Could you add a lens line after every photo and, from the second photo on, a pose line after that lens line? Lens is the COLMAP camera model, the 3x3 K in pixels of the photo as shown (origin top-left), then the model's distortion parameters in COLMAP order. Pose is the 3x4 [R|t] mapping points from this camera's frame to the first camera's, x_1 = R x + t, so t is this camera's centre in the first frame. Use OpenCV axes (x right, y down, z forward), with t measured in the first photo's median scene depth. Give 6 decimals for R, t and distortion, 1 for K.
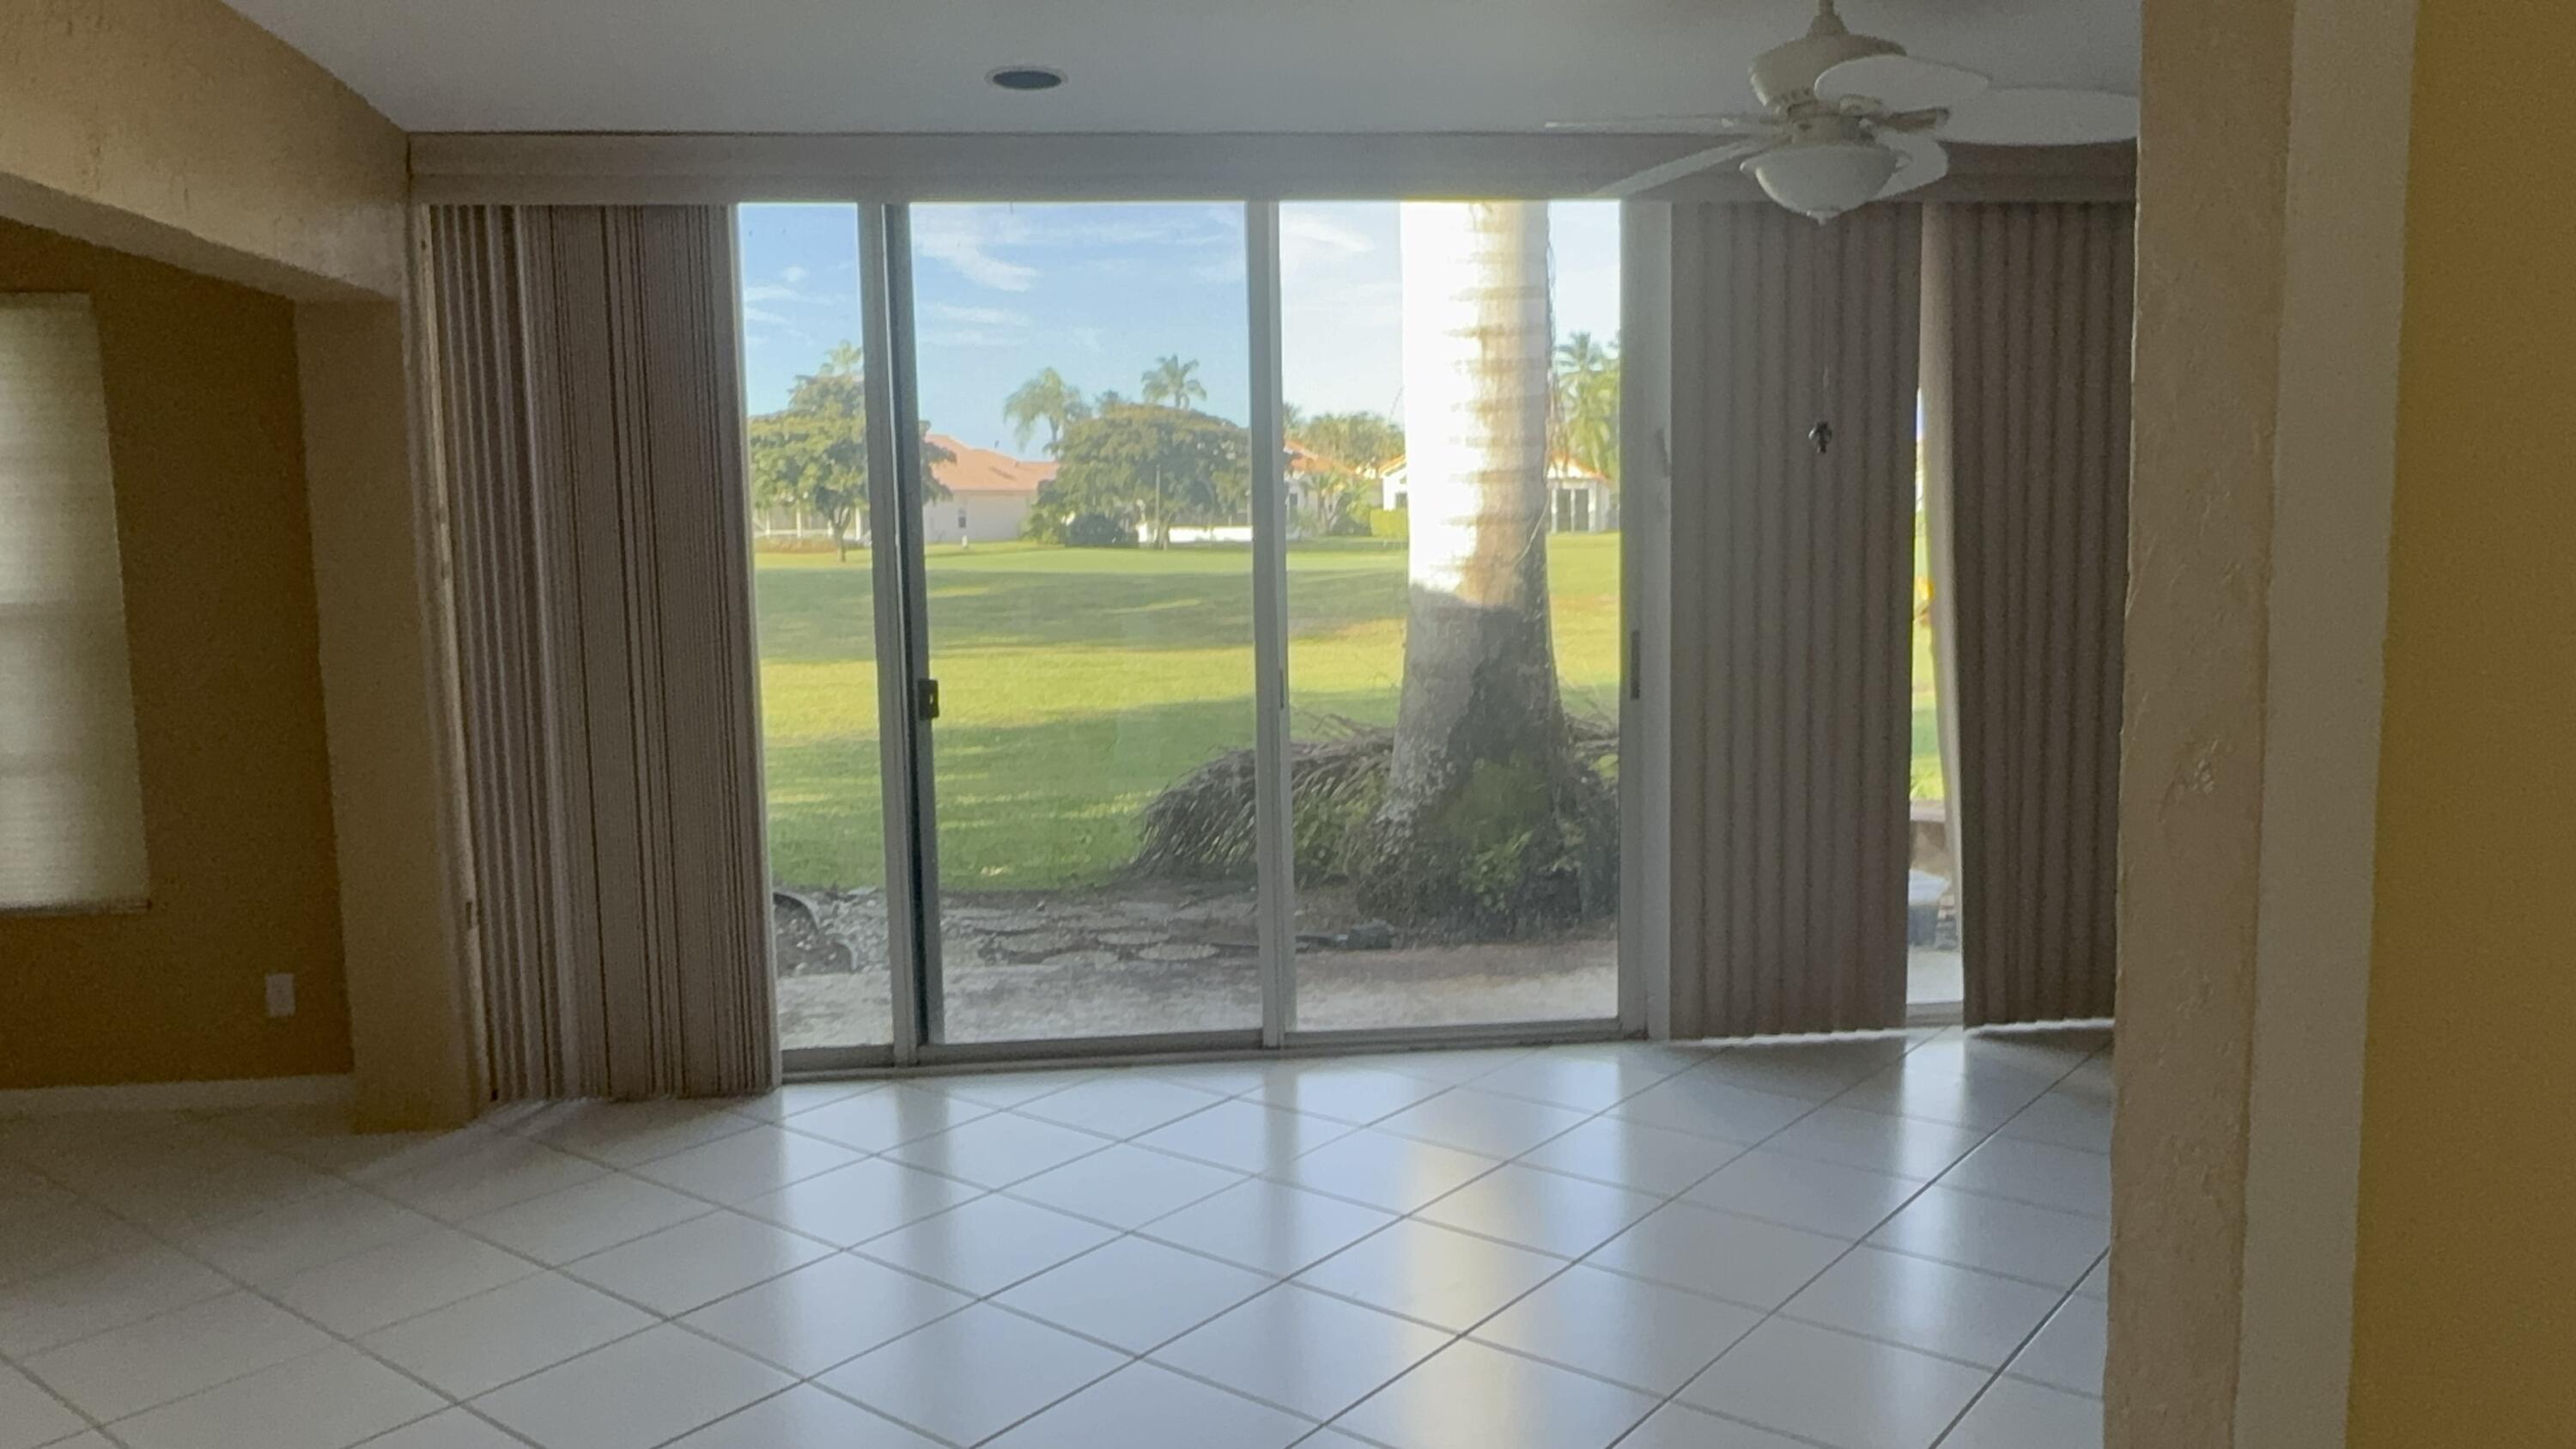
lens RADIAL K [[1863.6, 0, 1288.0], [0, 1863.6, 724.5], [0, 0, 1]] dist [0.000320, -0.002211]
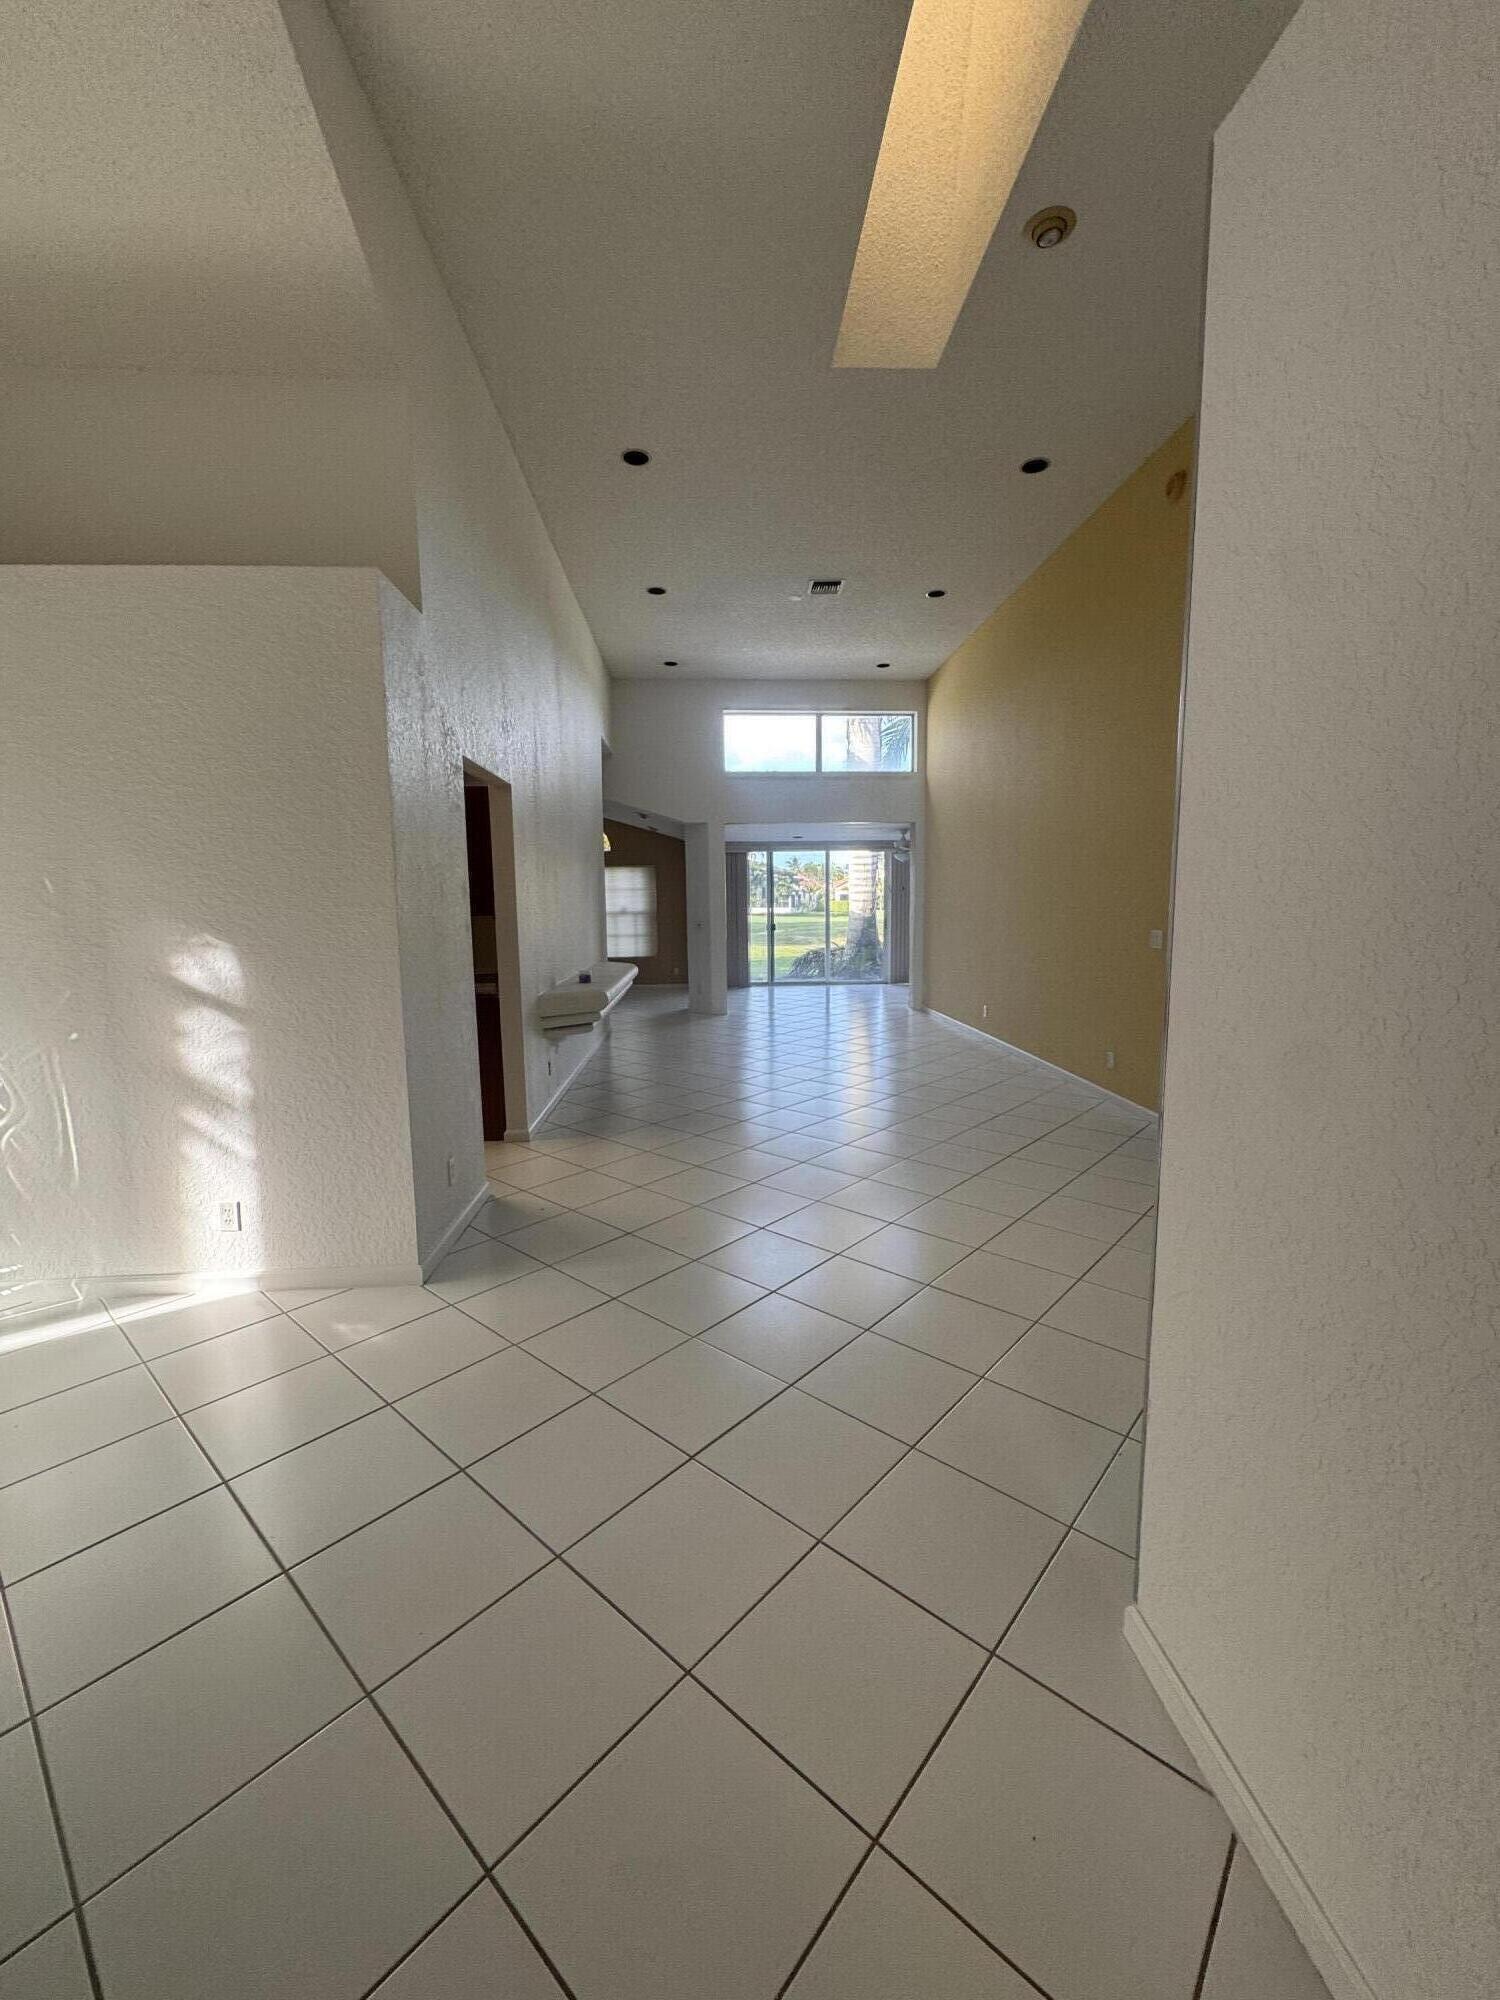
lens RADIAL K [[796.3, 0, 750.0], [0, 796.3, 1000.0], [0, 0, 1]] dist [0.000098, -0.000001]
pose [[0.998957, 0.012086, -0.044038, -0.135699], [-0.011708, 0.999892, 0.008832, 0.190829], [0.044140, -0.008307, 0.998991, -1.559266]]
